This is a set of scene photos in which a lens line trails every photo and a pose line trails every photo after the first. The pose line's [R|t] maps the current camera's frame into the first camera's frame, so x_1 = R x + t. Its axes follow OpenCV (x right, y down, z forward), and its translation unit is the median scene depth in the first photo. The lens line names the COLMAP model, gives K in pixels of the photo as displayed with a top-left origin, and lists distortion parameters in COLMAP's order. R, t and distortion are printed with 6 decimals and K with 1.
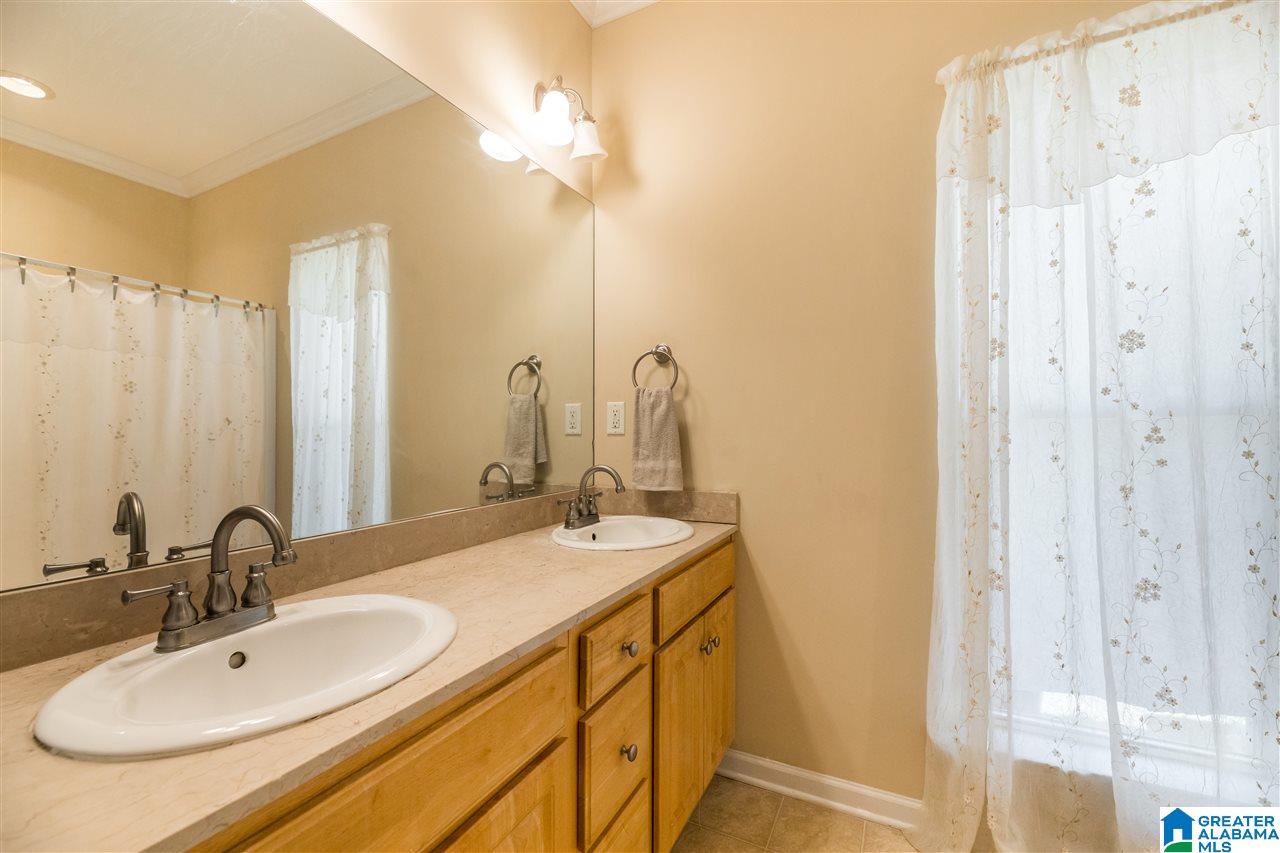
lens RADIAL K [[524.3, 0, 639.5], [0, 524.3, 431.1], [0, 0, 1]] dist [-0.009963, -0.000267]
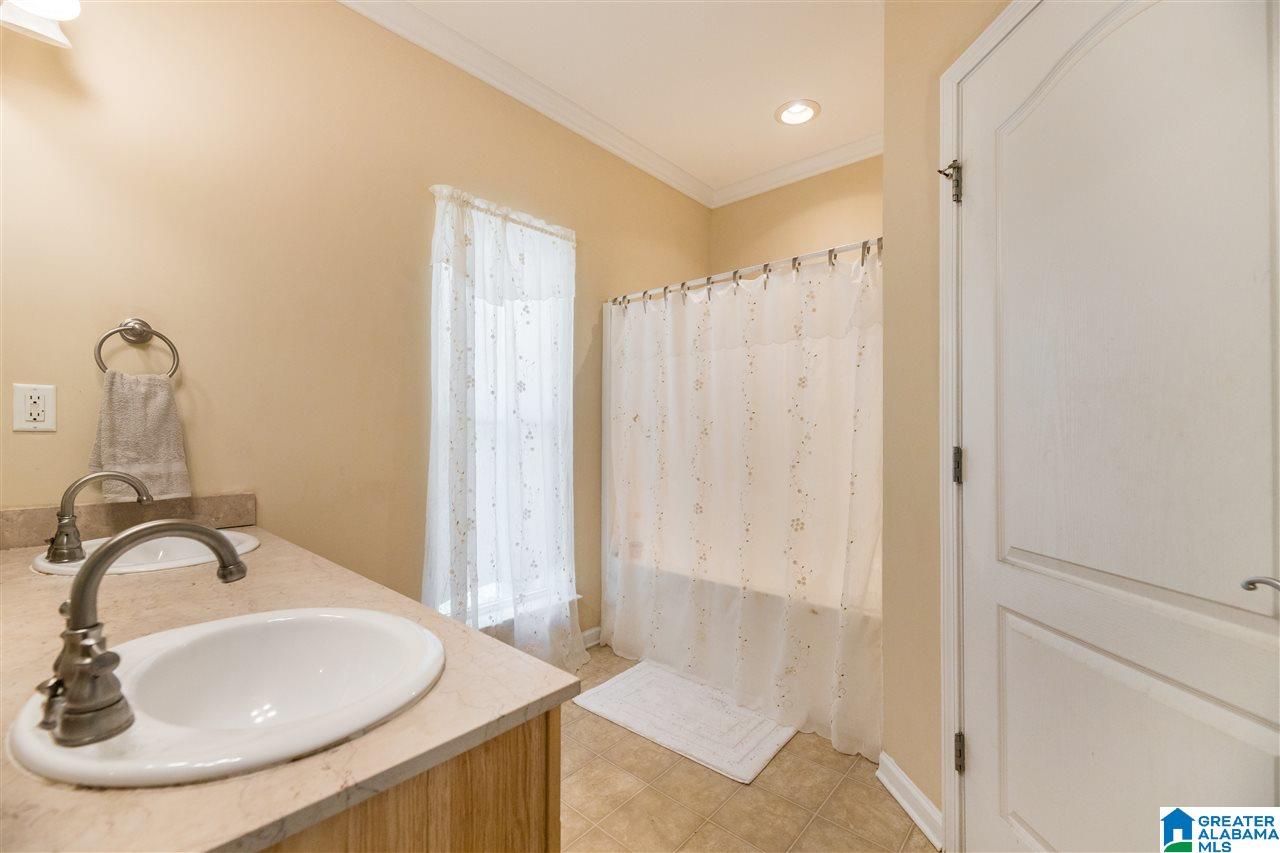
lens RADIAL K [[524.3, 0, 639.7], [0, 524.3, 430.7], [0, 0, 1]] dist [-0.009963, -0.000267]
pose [[0.255706, 0.013355, 0.966662, -0.758353], [-0.011998, 0.999871, -0.010640, 0.005566], [-0.966680, -0.008878, 0.255833, 0.071928]]
